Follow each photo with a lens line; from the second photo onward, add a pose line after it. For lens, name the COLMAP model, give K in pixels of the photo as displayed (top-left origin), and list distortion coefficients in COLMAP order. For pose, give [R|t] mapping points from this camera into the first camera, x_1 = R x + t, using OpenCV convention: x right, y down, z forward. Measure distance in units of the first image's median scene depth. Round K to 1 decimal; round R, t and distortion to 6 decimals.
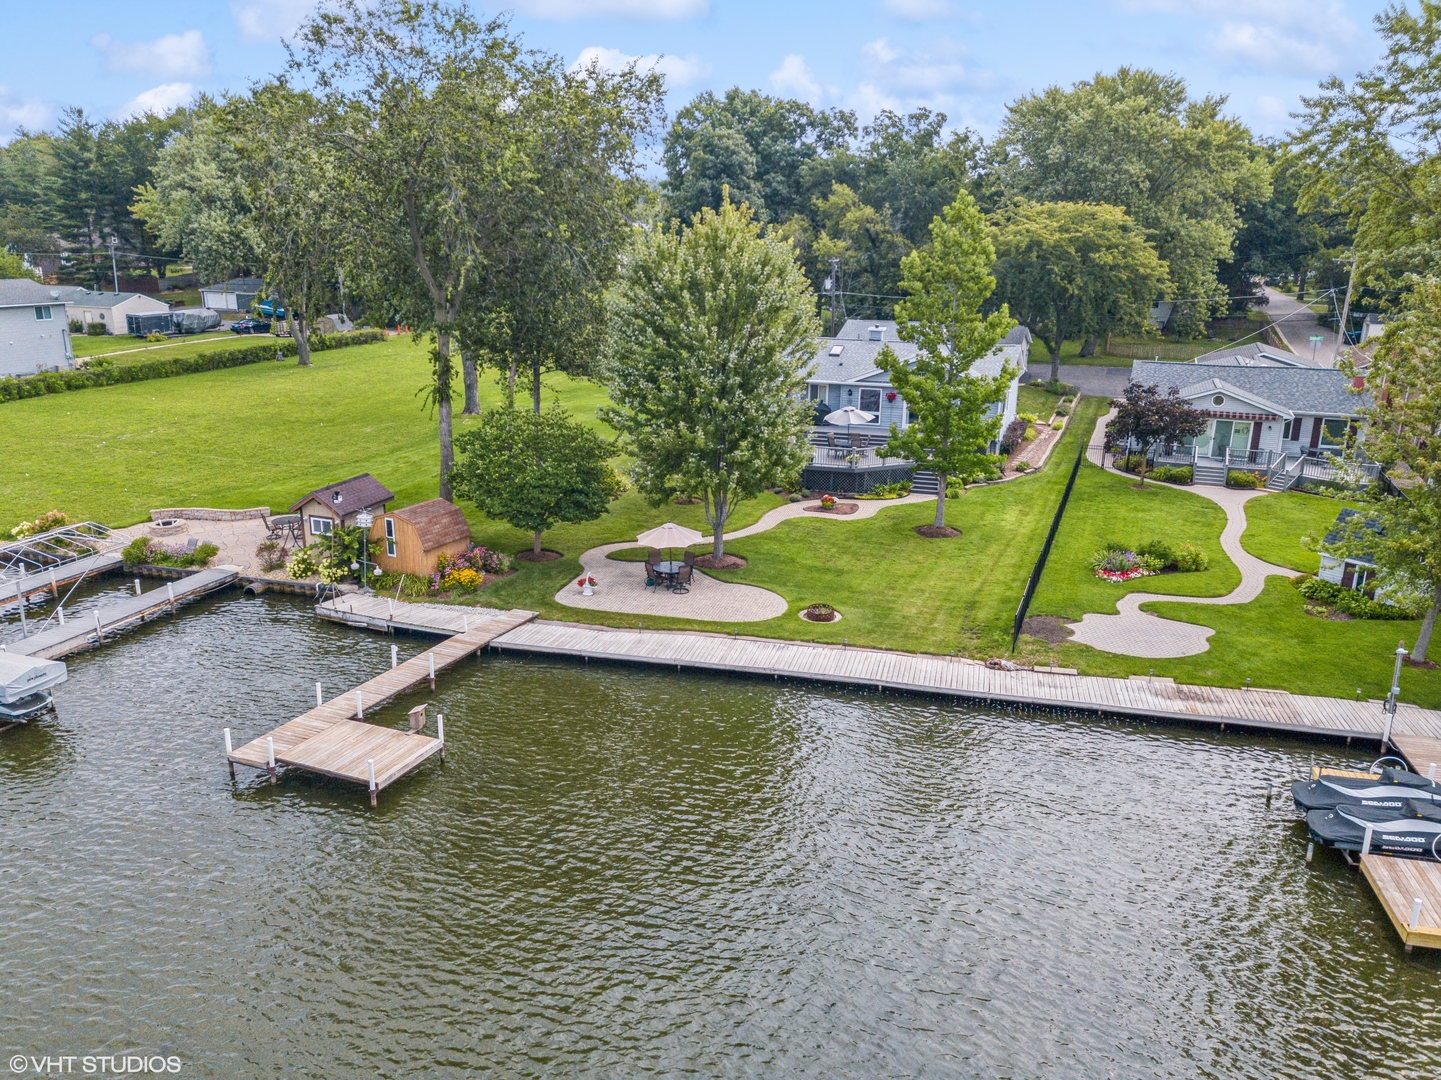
lens RADIAL K [[1090.1, 0, 720.5], [0, 1090.1, 540.0], [0, 0, 1]] dist [0.037086, -0.000834]
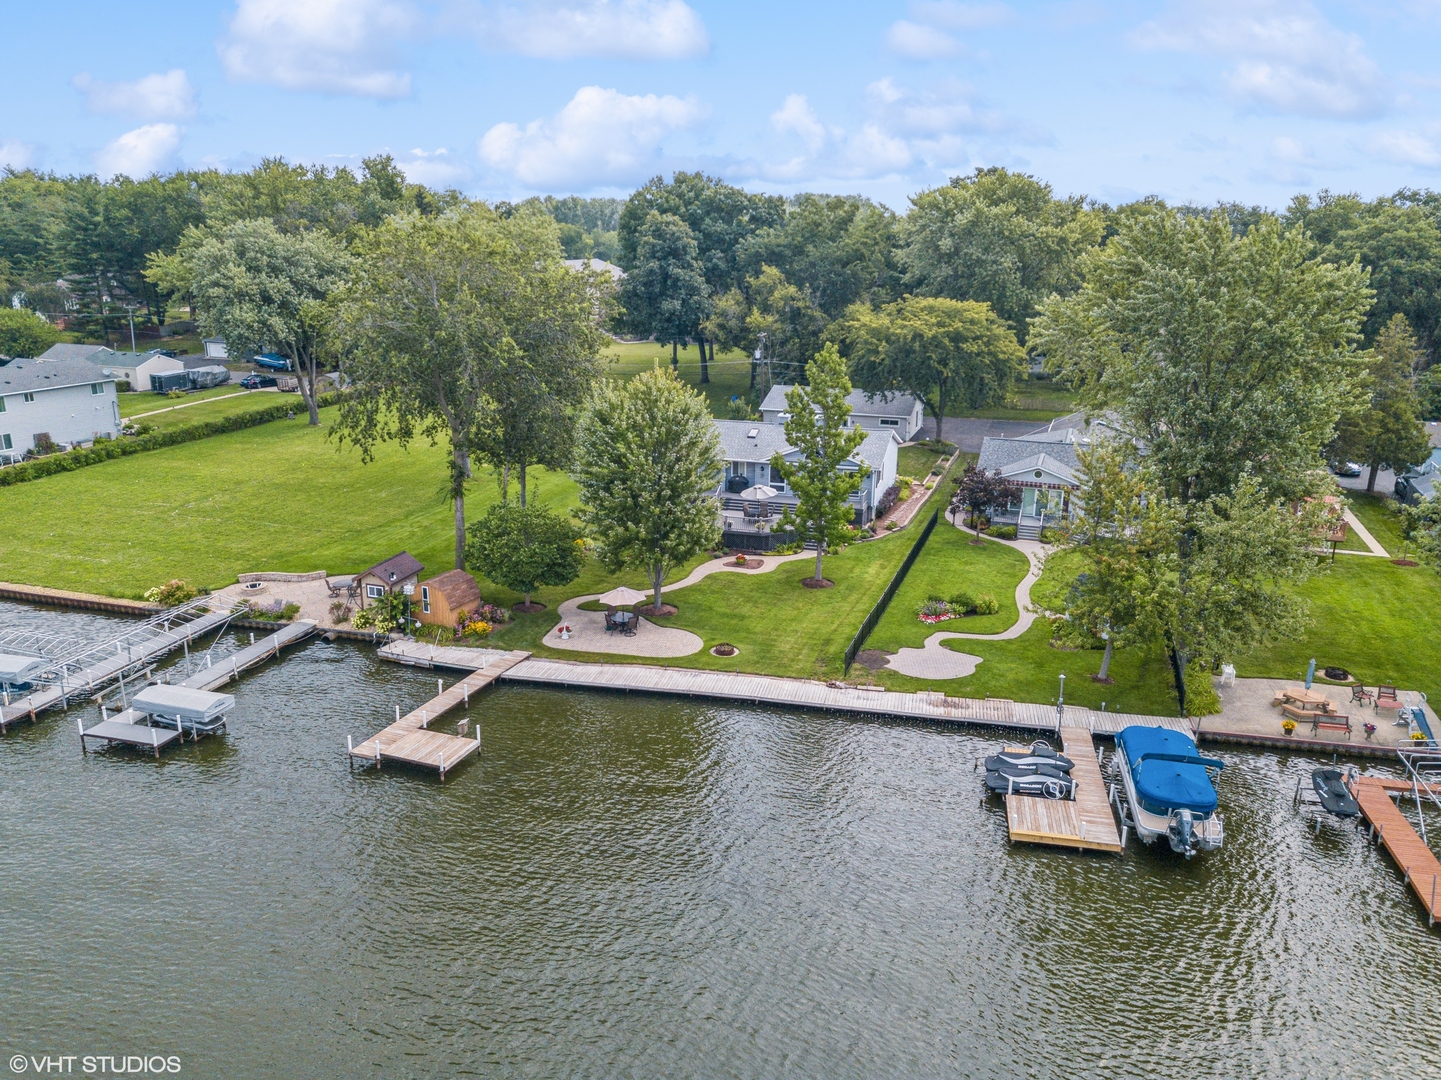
lens RADIAL K [[1090.1, 0, 720.5], [0, 1090.1, 540.0], [0, 0, 1]] dist [0.037086, -0.000834]
pose [[0.999394, -0.011088, 0.033002, 0.035416], [0.010982, 0.999934, 0.003385, -0.077844], [-0.033037, -0.003020, 0.999450, -0.422562]]
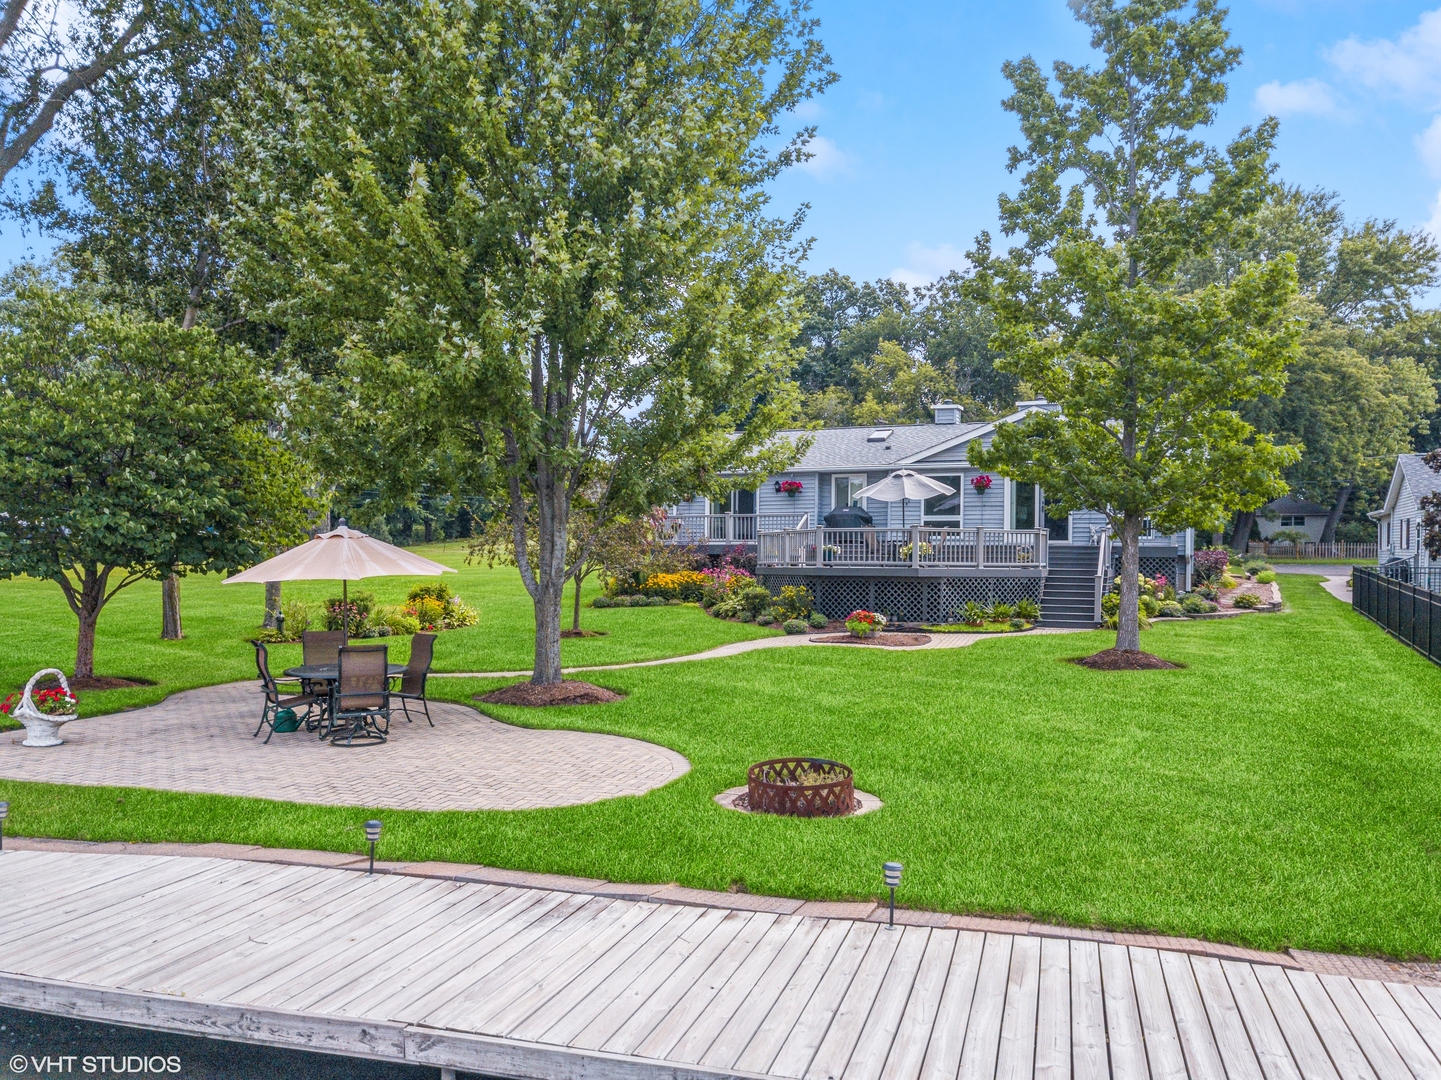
lens RADIAL K [[1090.1, 0, 720.5], [0, 1090.1, 540.0], [0, 0, 1]] dist [0.037086, -0.000834]
pose [[0.998310, -0.000683, -0.058106, 0.079798], [-0.015719, 0.959475, -0.281354, 0.076038], [0.055943, 0.281792, 0.957843, 0.664386]]
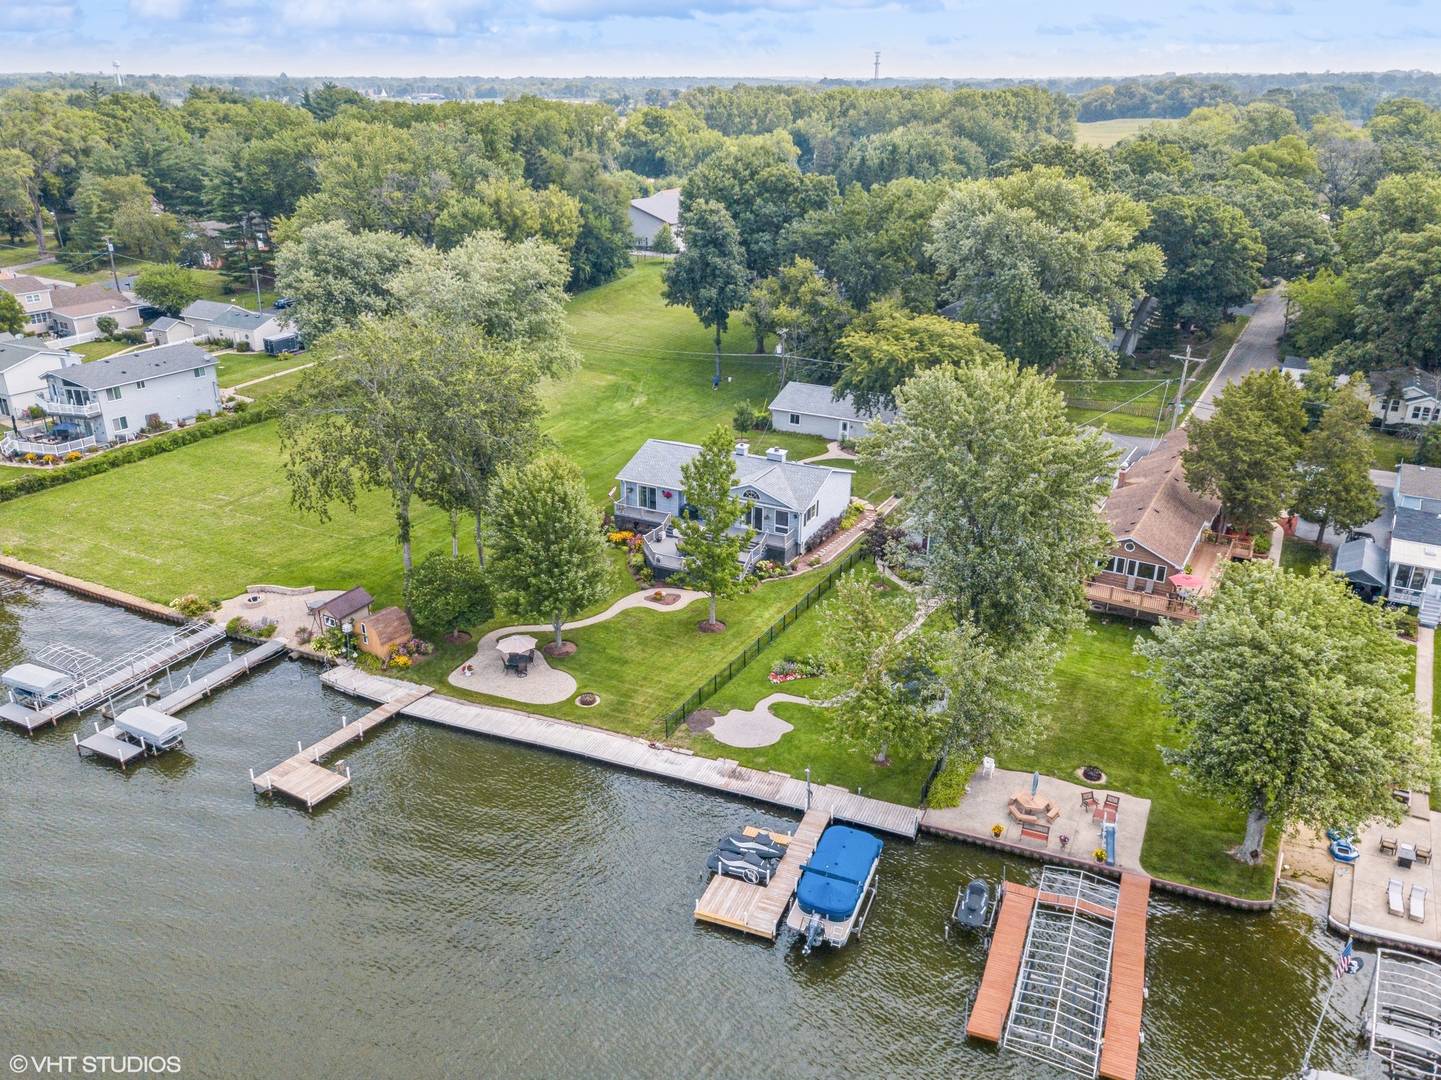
lens RADIAL K [[1117.0, 0, 717.0], [0, 1117.0, 526.3], [0, 0, 1]] dist [0.050823, -0.000900]
pose [[0.988858, 0.045560, -0.141720, 0.488336], [-0.030531, 0.993847, 0.106468, -0.368963], [0.145699, -0.100955, 0.984165, -0.653681]]
